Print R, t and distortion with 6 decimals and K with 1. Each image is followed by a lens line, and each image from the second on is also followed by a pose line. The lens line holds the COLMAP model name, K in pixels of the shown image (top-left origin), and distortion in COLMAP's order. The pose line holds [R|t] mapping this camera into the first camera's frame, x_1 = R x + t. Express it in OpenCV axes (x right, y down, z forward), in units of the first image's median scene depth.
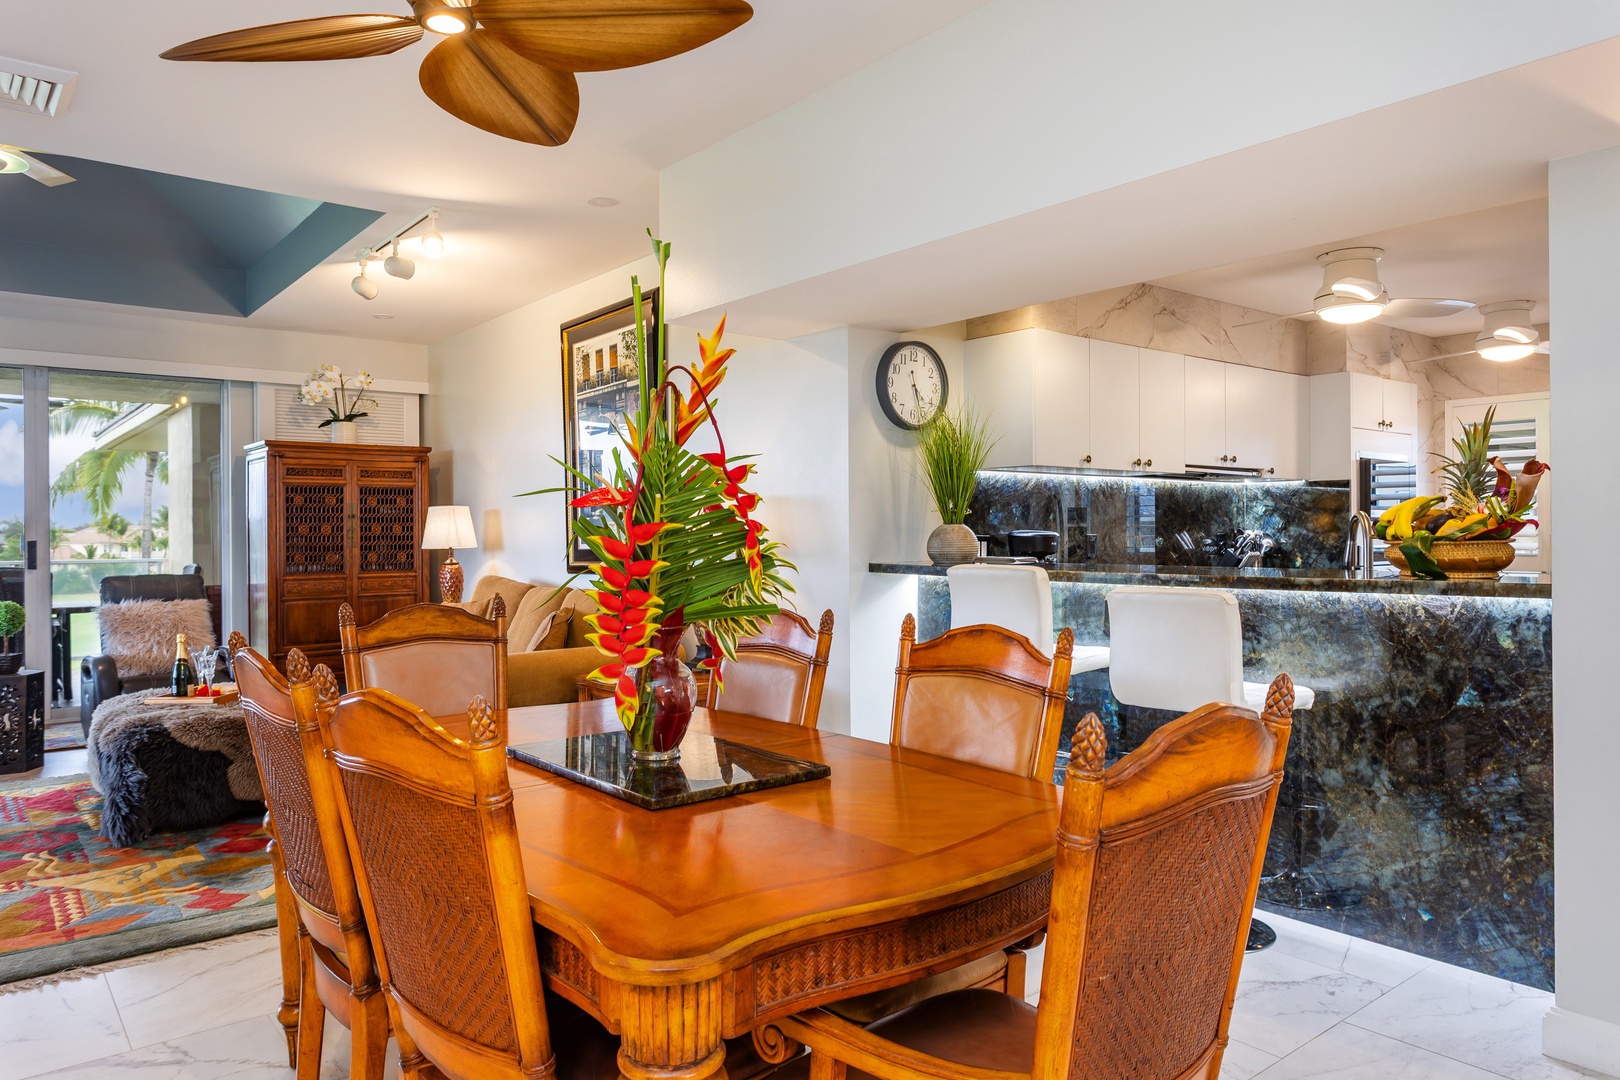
lens RADIAL K [[1061.7, 0, 807.0], [0, 1061.7, 537.2], [0, 0, 1]] dist [0.001770, 0.000375]
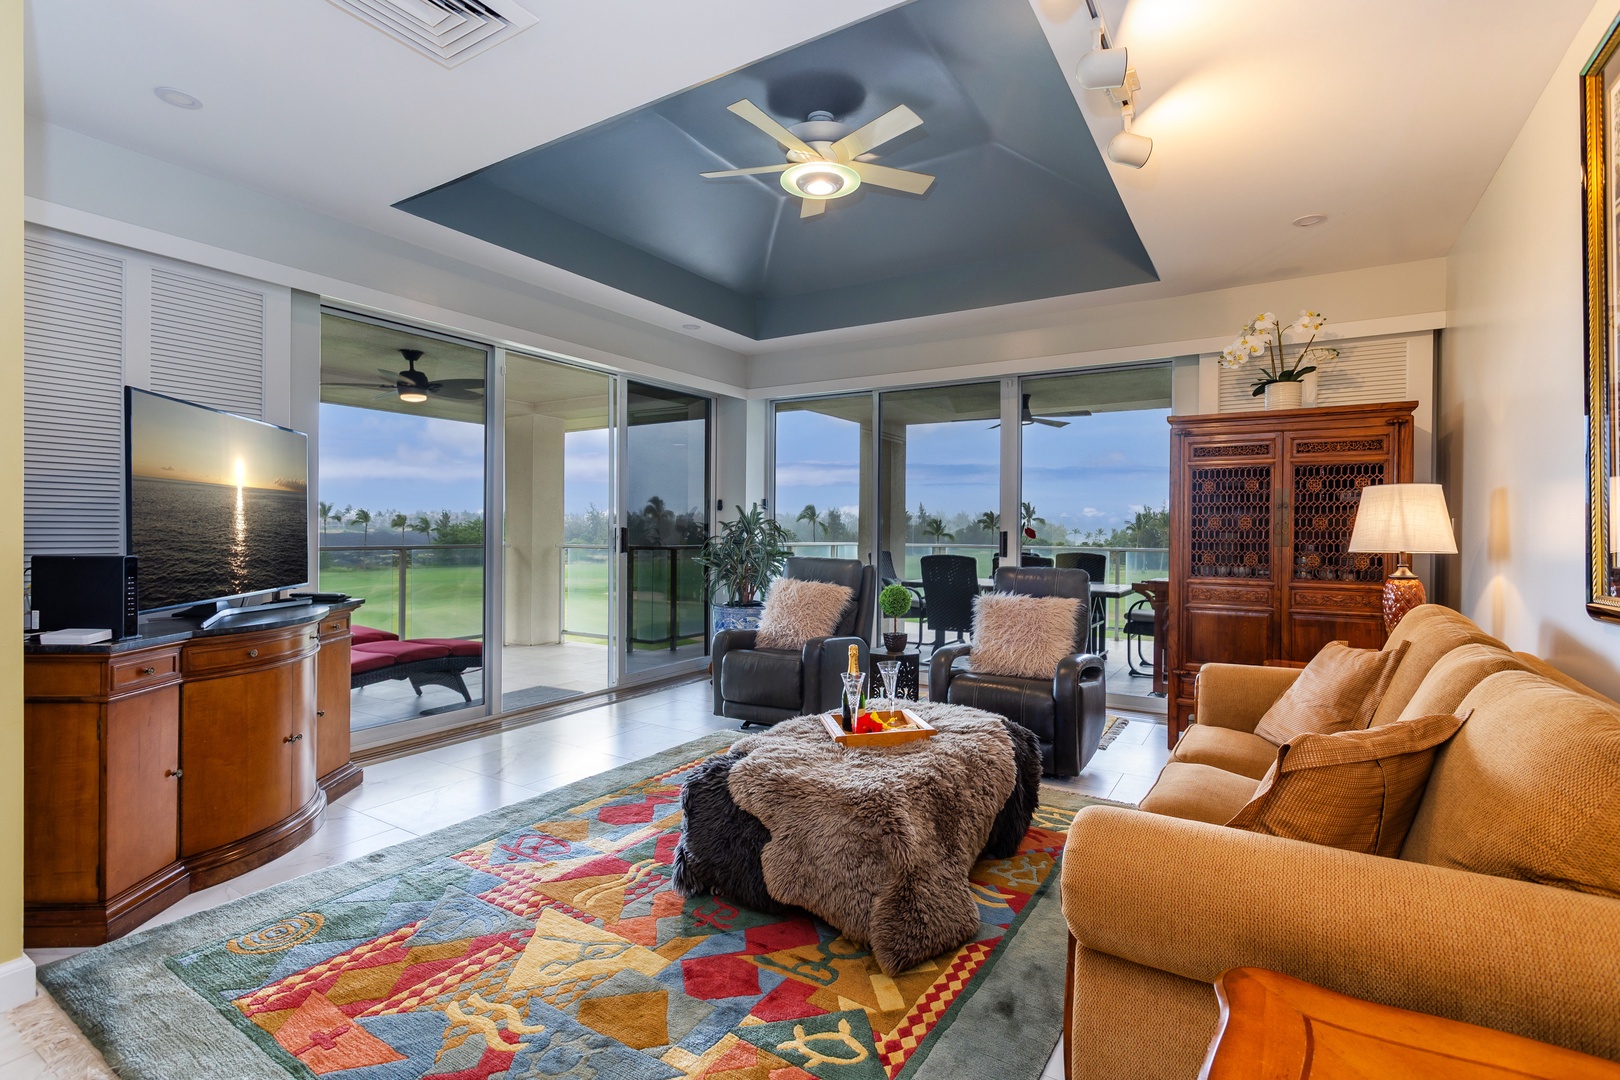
lens RADIAL K [[745.6, 0, 810.4], [0, 745.6, 534.2], [0, 0, 1]] dist [0.008977, 0.001003]
pose [[0.322346, 0.014512, -0.946511, -0.032030], [-0.012490, 0.999861, 0.011076, -0.001104], [0.946539, 0.008251, 0.322483, 0.515260]]
